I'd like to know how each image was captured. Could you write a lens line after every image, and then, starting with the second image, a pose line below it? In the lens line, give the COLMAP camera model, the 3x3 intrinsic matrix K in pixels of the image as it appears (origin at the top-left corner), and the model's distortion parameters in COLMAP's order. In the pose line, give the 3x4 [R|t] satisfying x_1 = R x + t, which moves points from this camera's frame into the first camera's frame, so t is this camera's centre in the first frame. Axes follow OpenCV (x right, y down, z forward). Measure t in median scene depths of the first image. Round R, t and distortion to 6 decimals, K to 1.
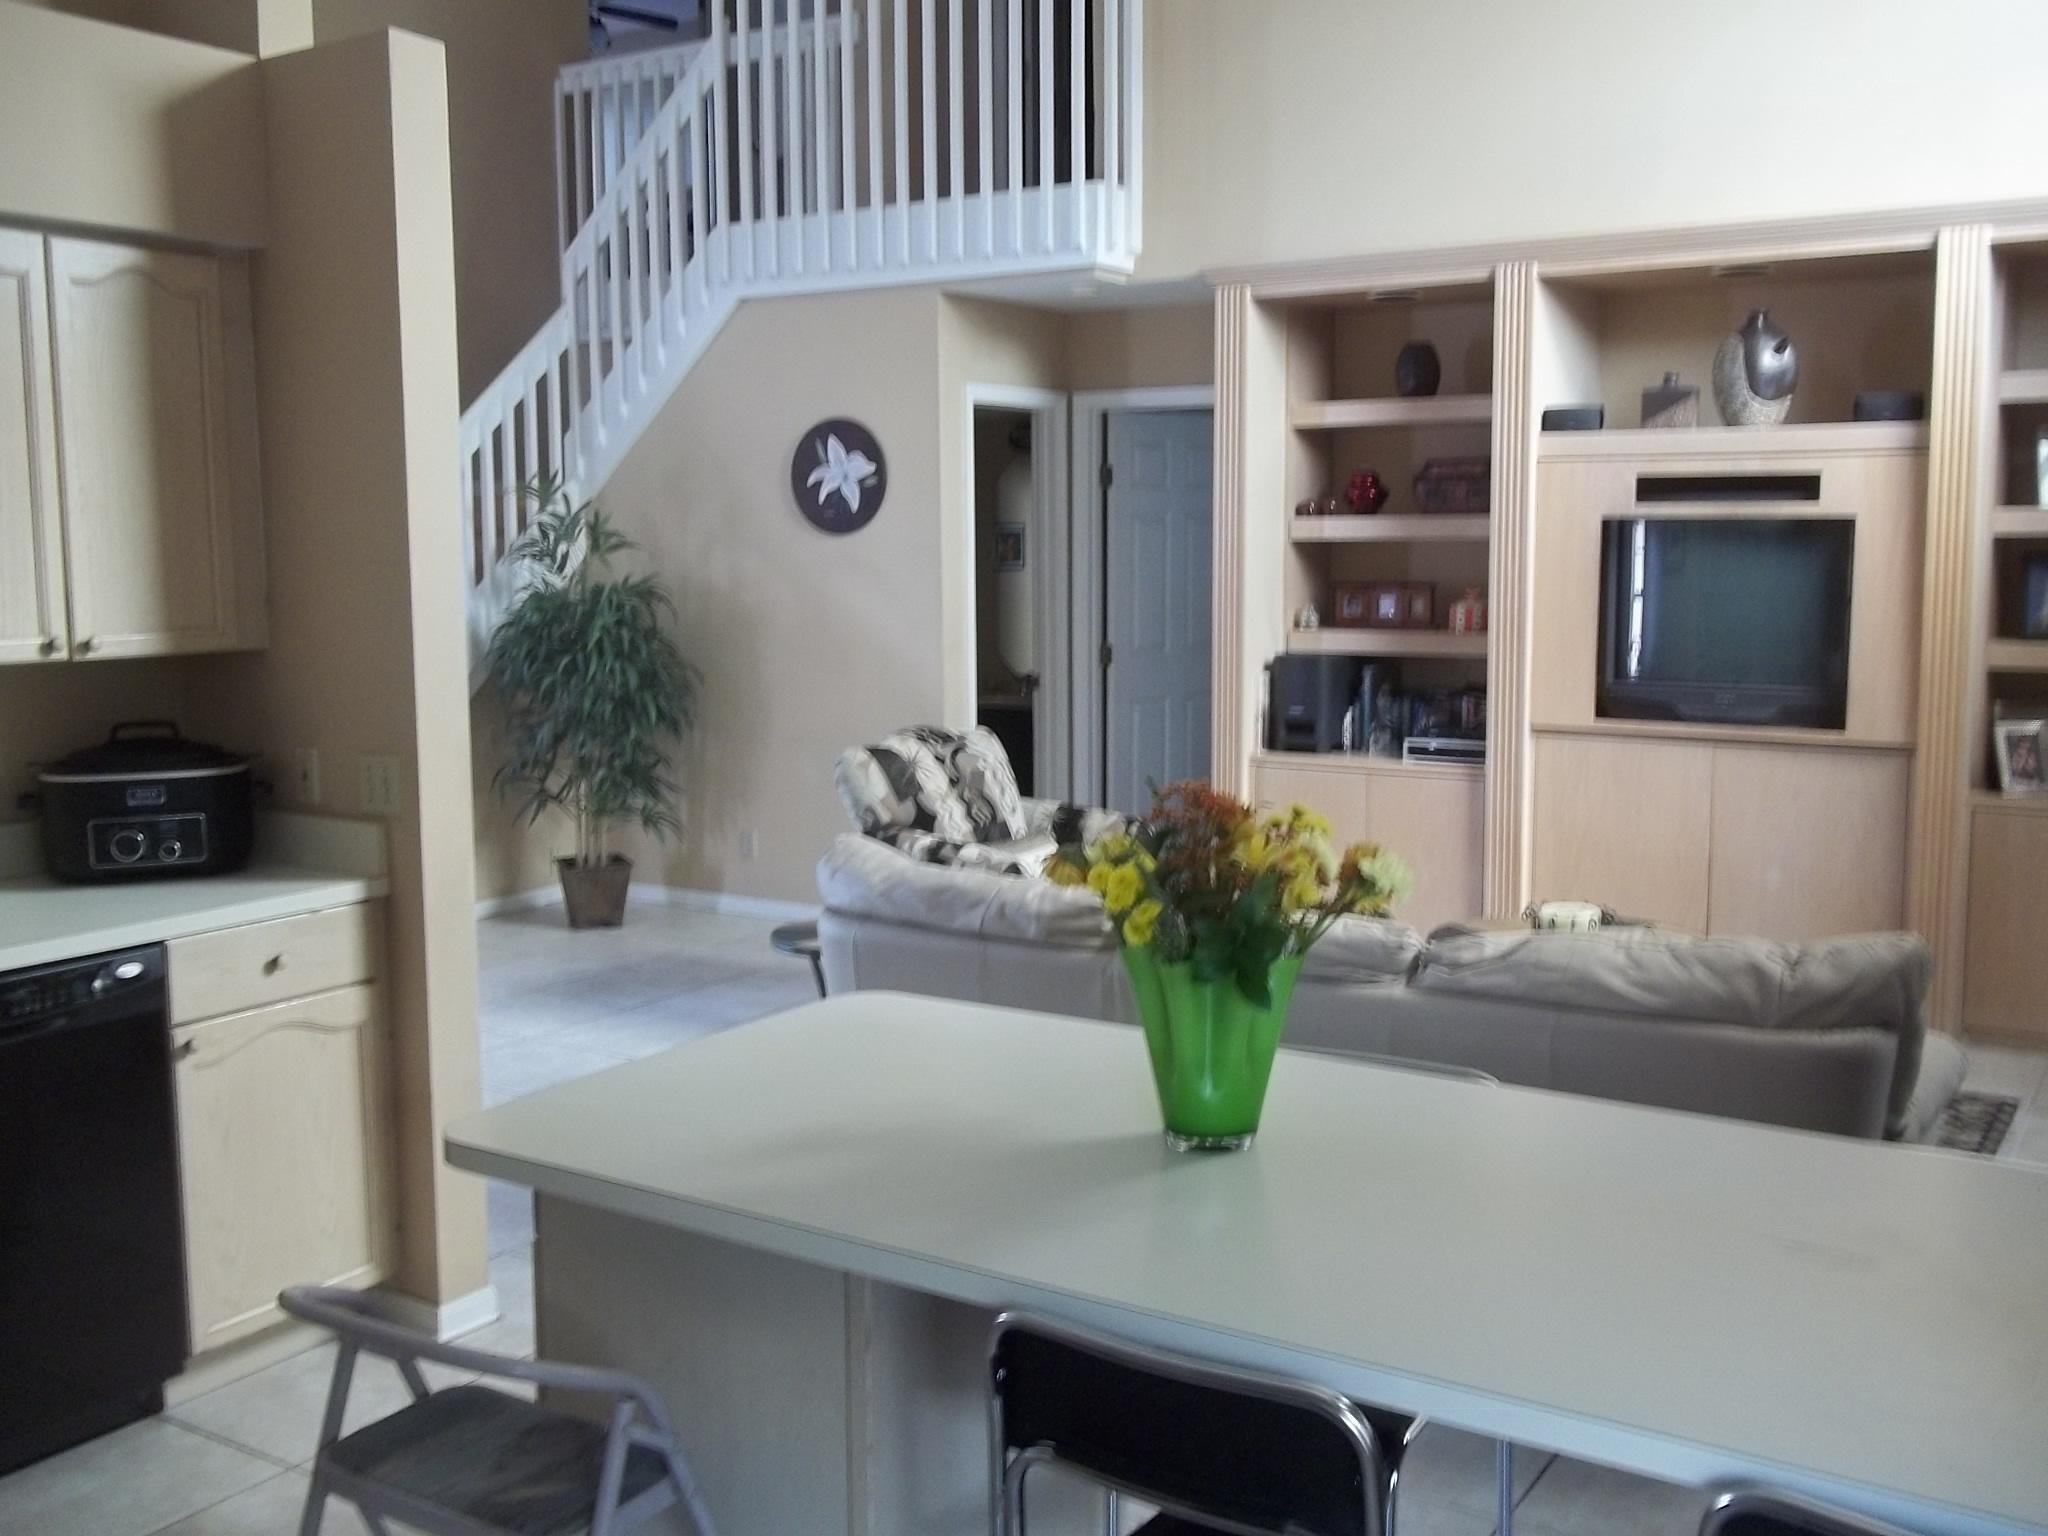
lens RADIAL K [[1982.0, 0, 1017.8], [0, 1982.0, 744.8], [0, 0, 1]] dist [-0.028538, 0.066009]
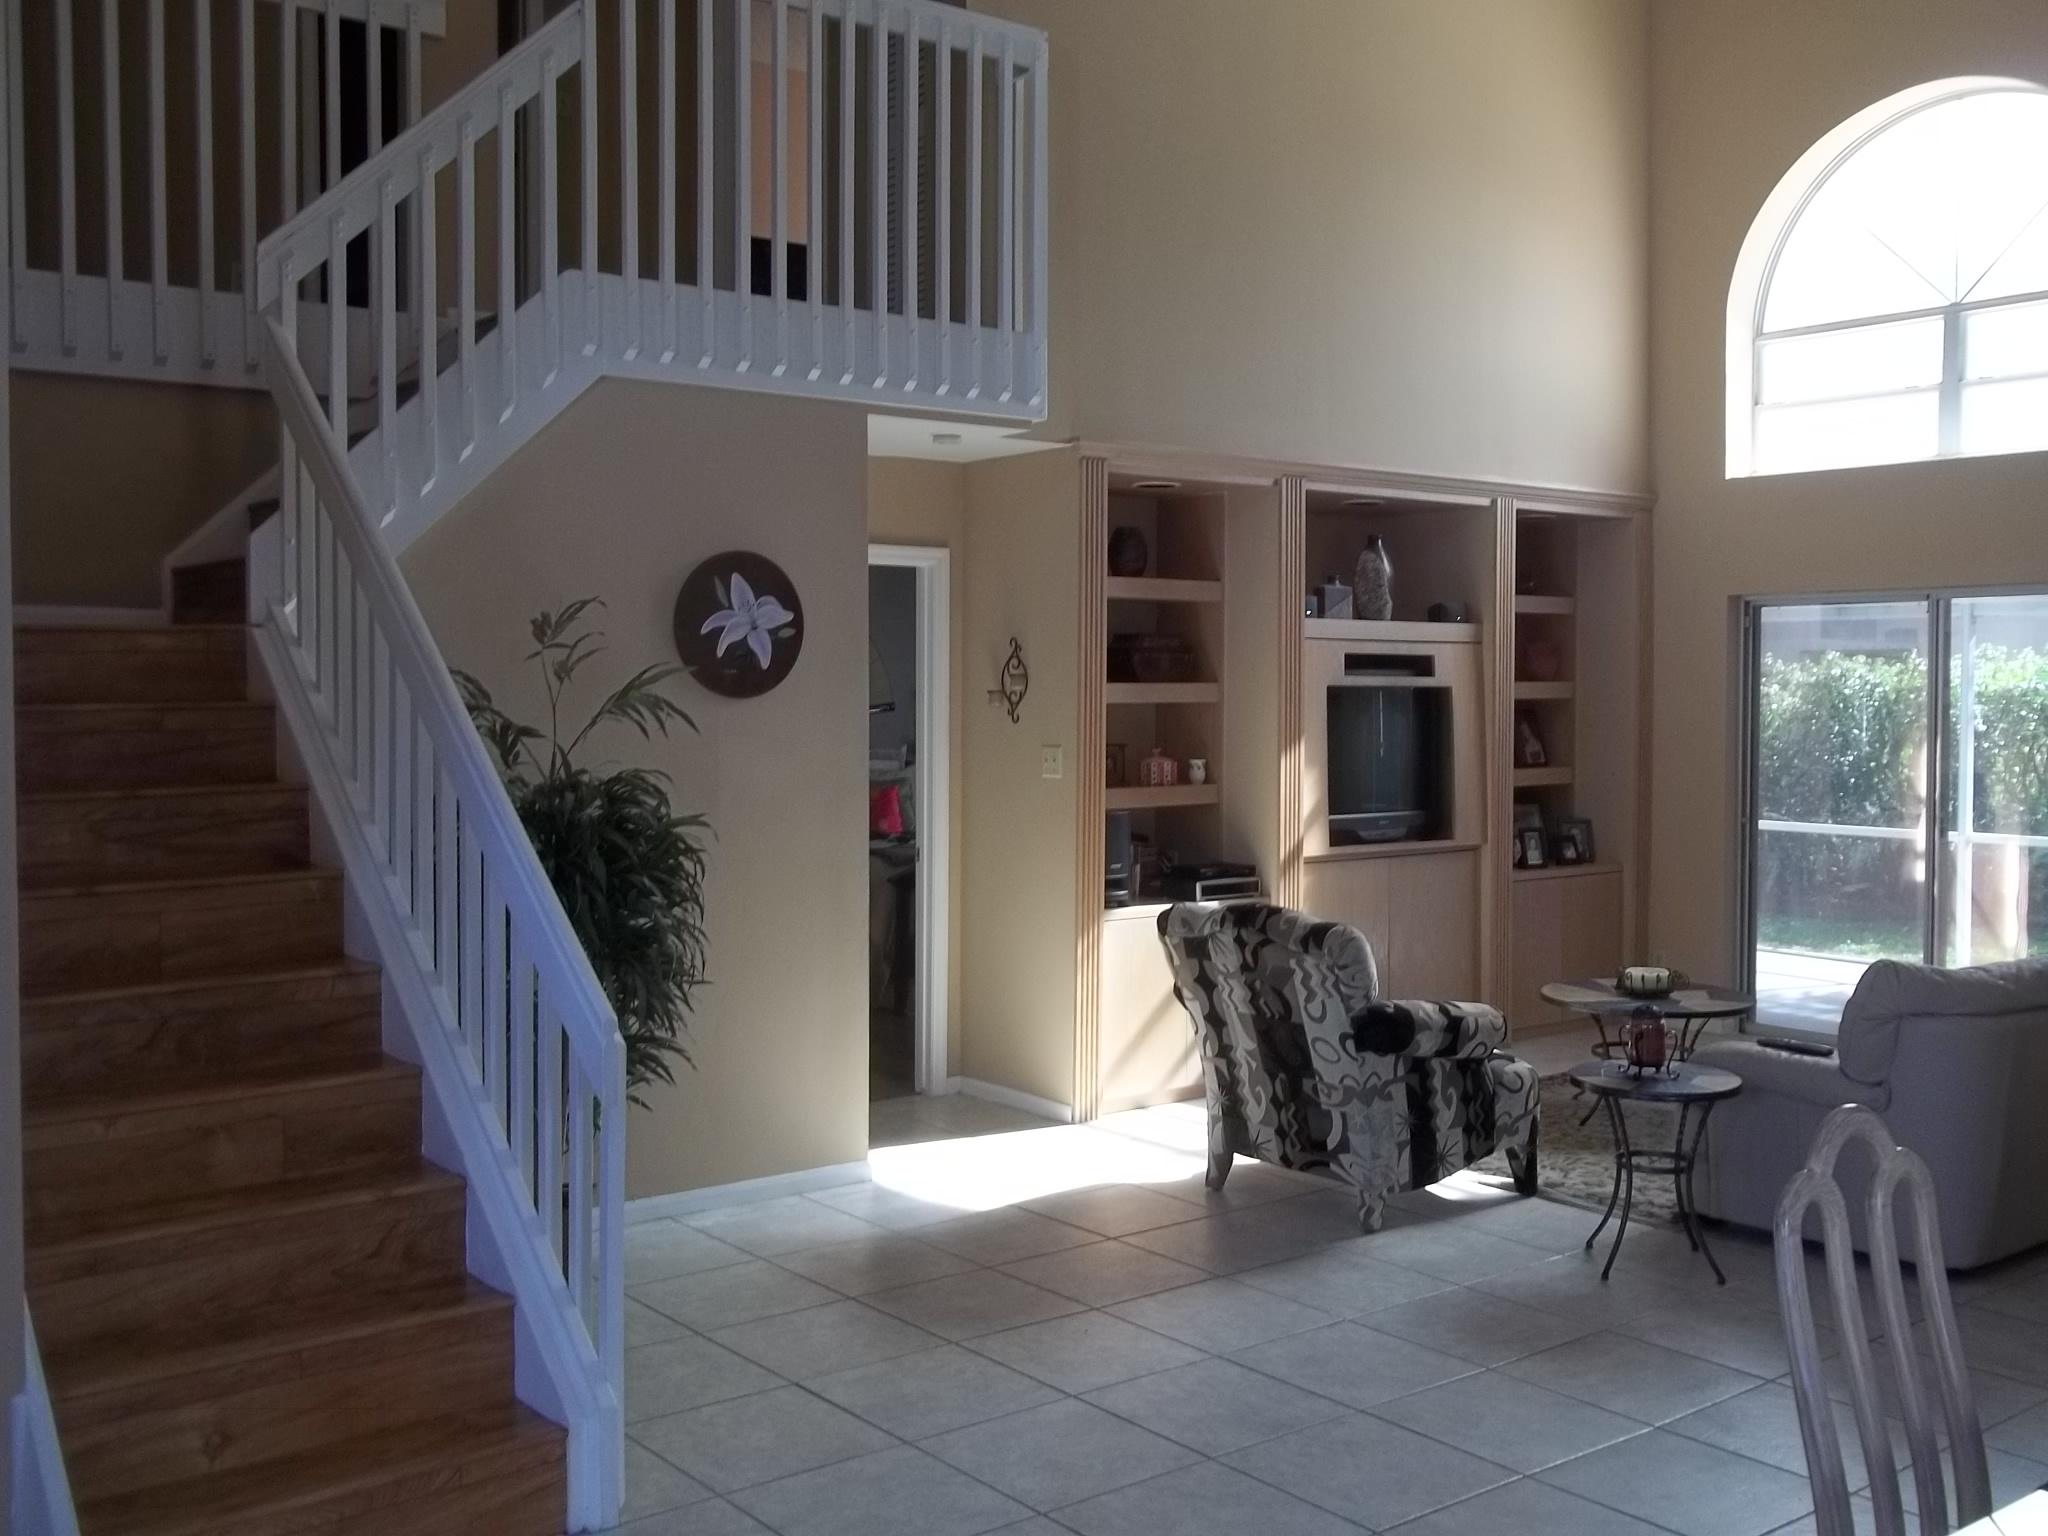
lens RADIAL K [[1982.0, 0, 1017.8], [0, 1982.0, 744.8], [0, 0, 1]] dist [-0.028538, 0.066009]
pose [[0.331834, -0.020529, 0.943114, -0.883998], [0.095913, 0.995316, -0.012081, -0.075563], [-0.938449, 0.094466, 0.332249, 0.712207]]
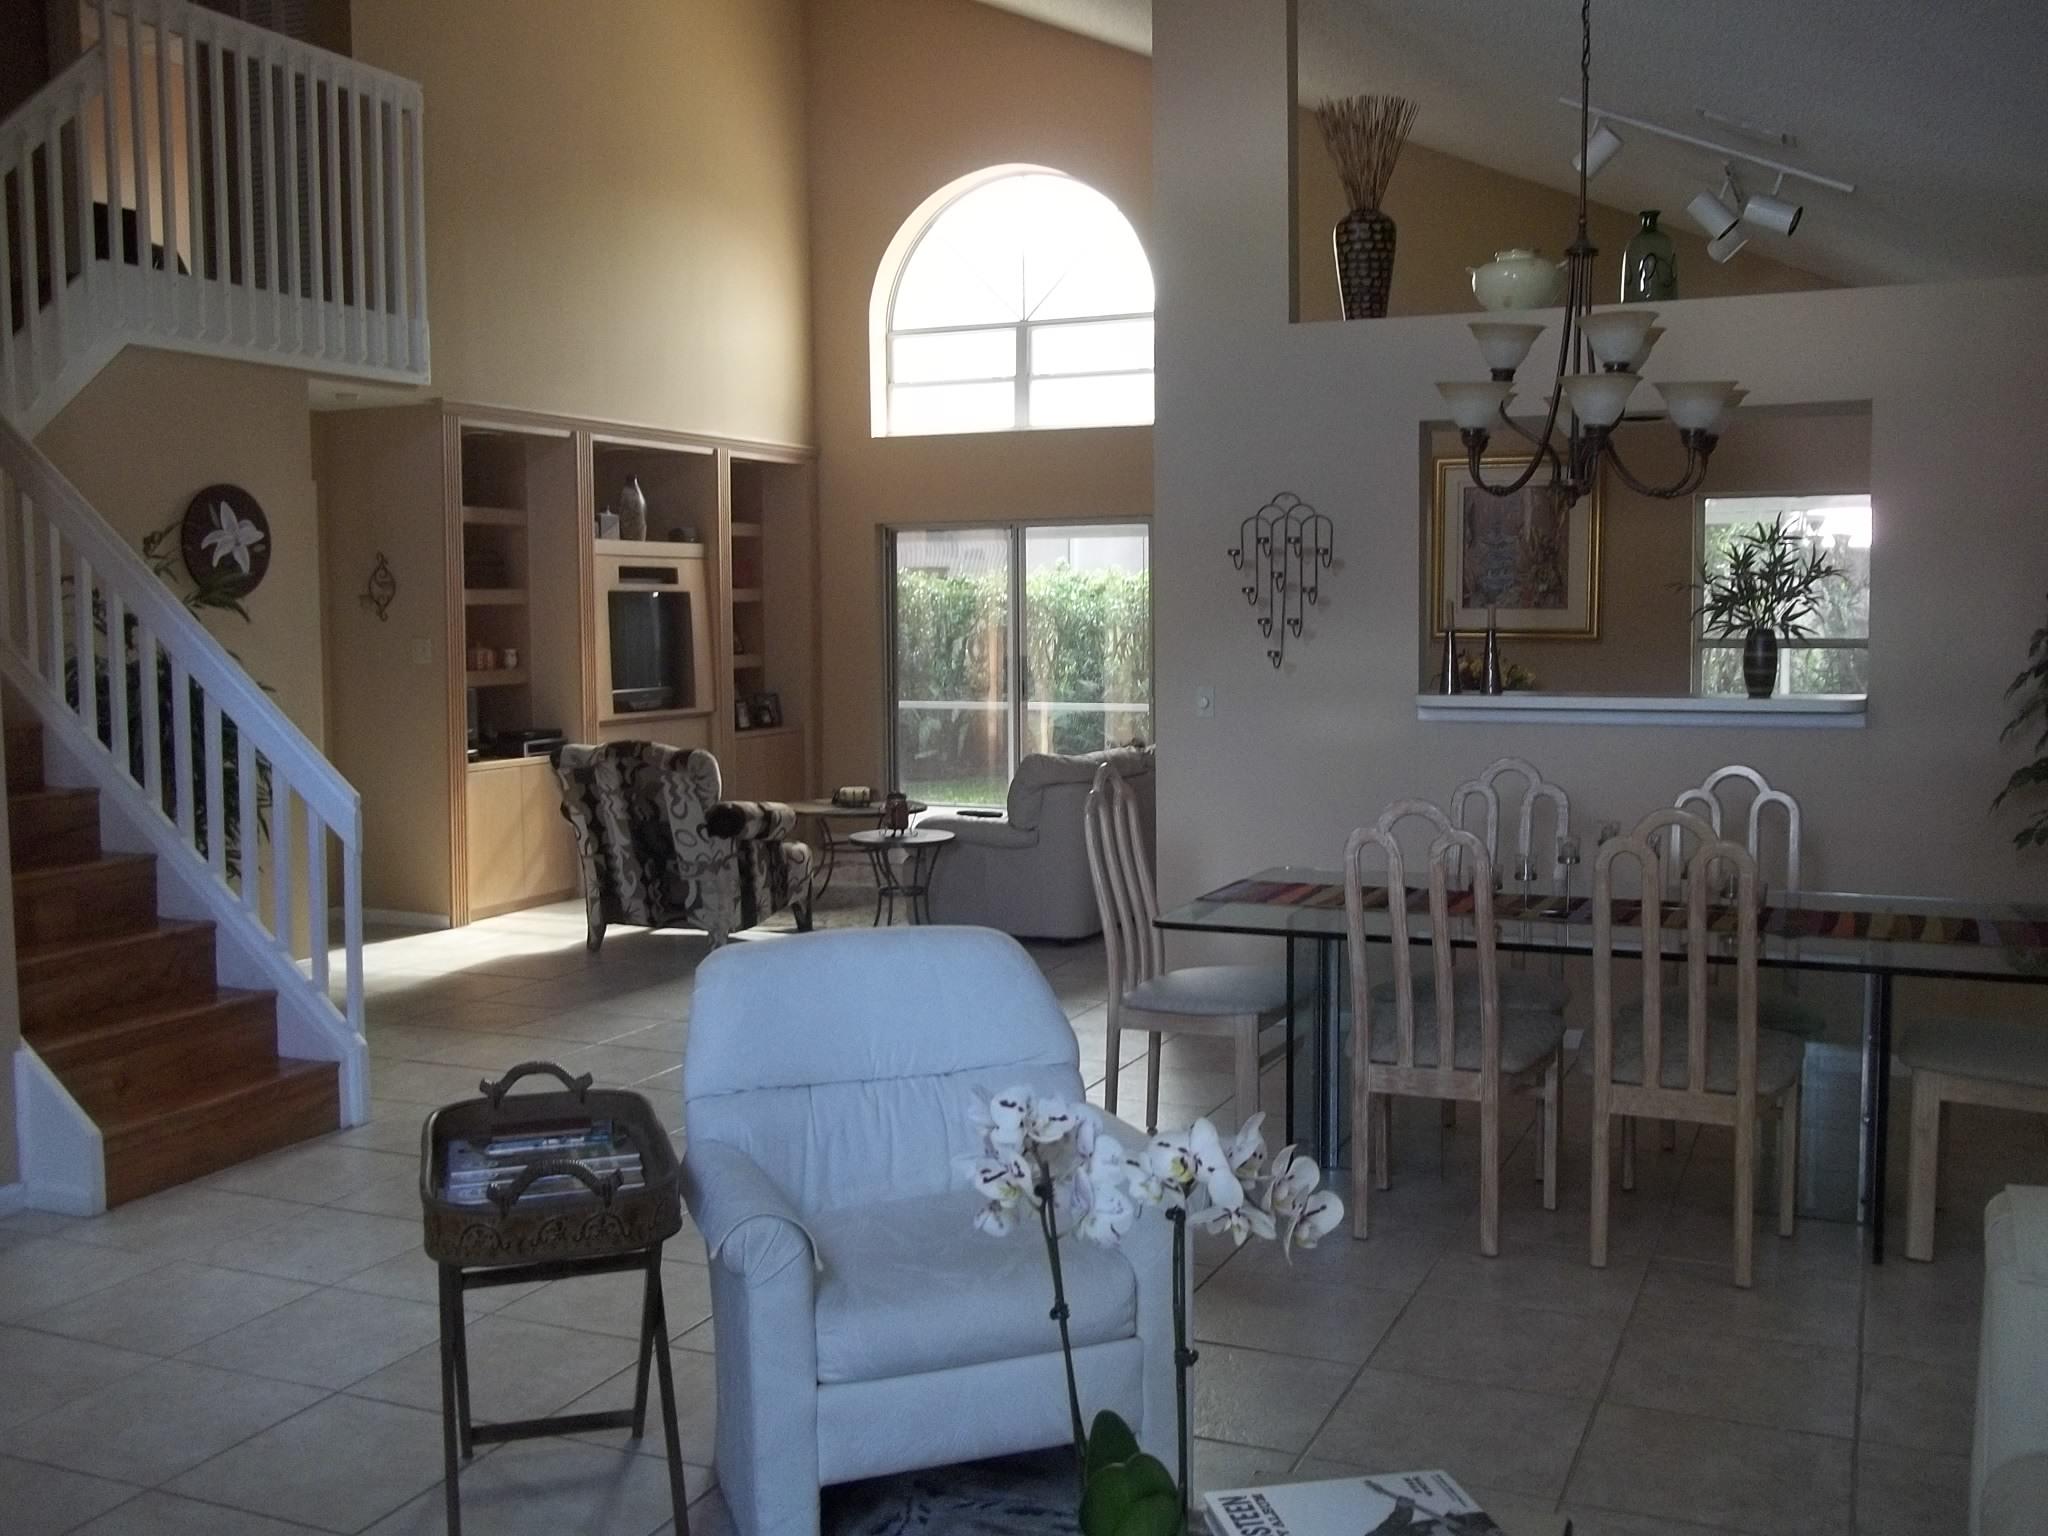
lens RADIAL K [[1982.0, 0, 1017.8], [0, 1982.0, 744.8], [0, 0, 1]] dist [-0.028538, 0.066009]
pose [[-0.147548, -0.061906, 0.987116, -1.278819], [0.113543, 0.990381, 0.079082, -0.074201], [-0.982516, 0.123748, -0.139099, 0.841800]]
